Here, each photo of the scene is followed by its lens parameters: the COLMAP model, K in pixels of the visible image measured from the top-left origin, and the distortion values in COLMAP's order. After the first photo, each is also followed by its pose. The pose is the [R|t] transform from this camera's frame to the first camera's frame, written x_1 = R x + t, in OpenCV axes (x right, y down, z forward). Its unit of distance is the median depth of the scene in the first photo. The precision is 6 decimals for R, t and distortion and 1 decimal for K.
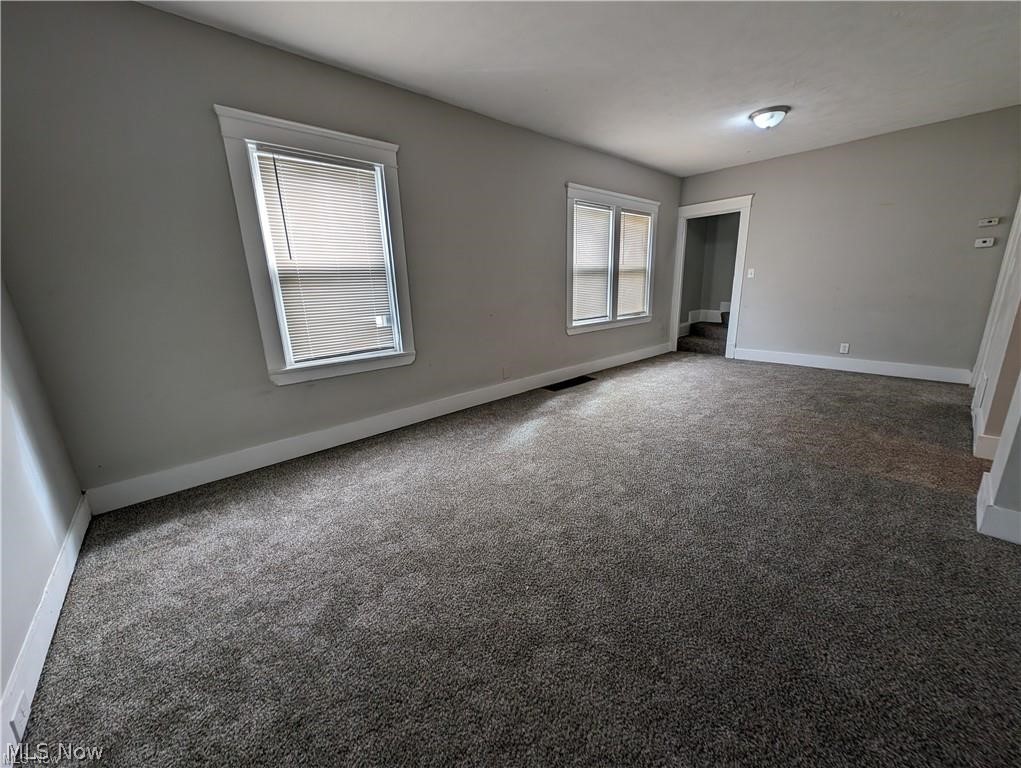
lens RADIAL K [[381.3, 0, 513.6], [0, 381.3, 382.5], [0, 0, 1]] dist [0.000198, -0.000100]
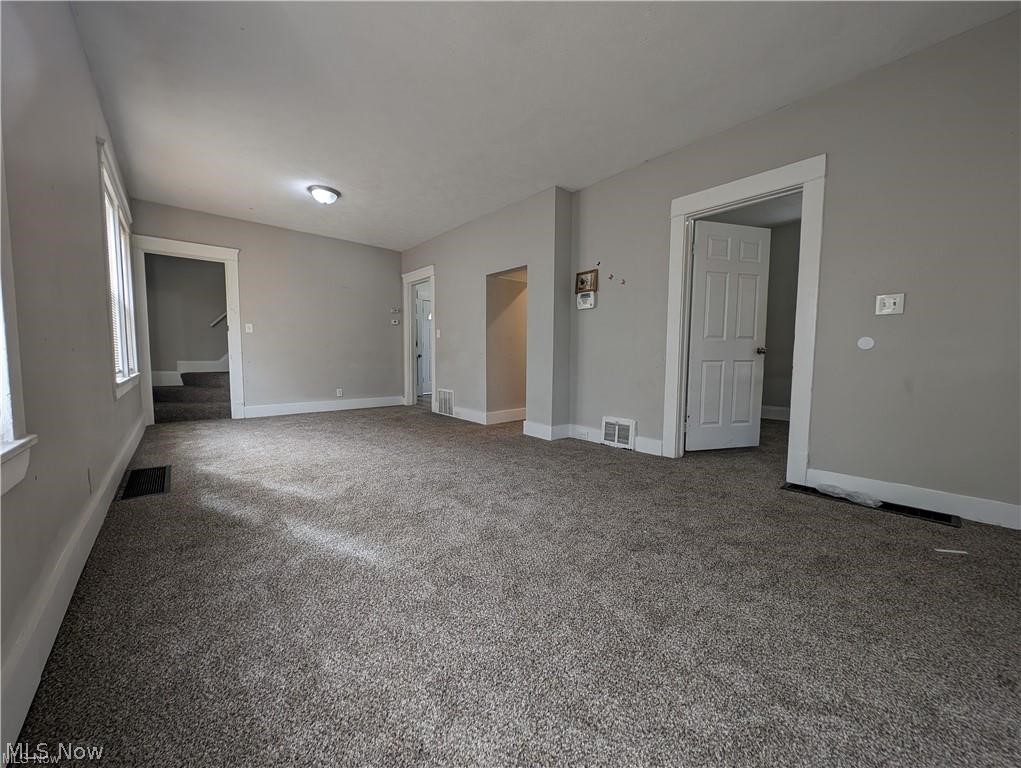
lens RADIAL K [[381.3, 0, 513.6], [0, 381.3, 382.5], [0, 0, 1]] dist [0.000198, -0.000100]
pose [[0.025409, -0.040125, 0.998872, -0.374540], [0.239531, 0.970332, 0.032885, -0.025992], [-0.970556, 0.238425, 0.034266, 0.390717]]
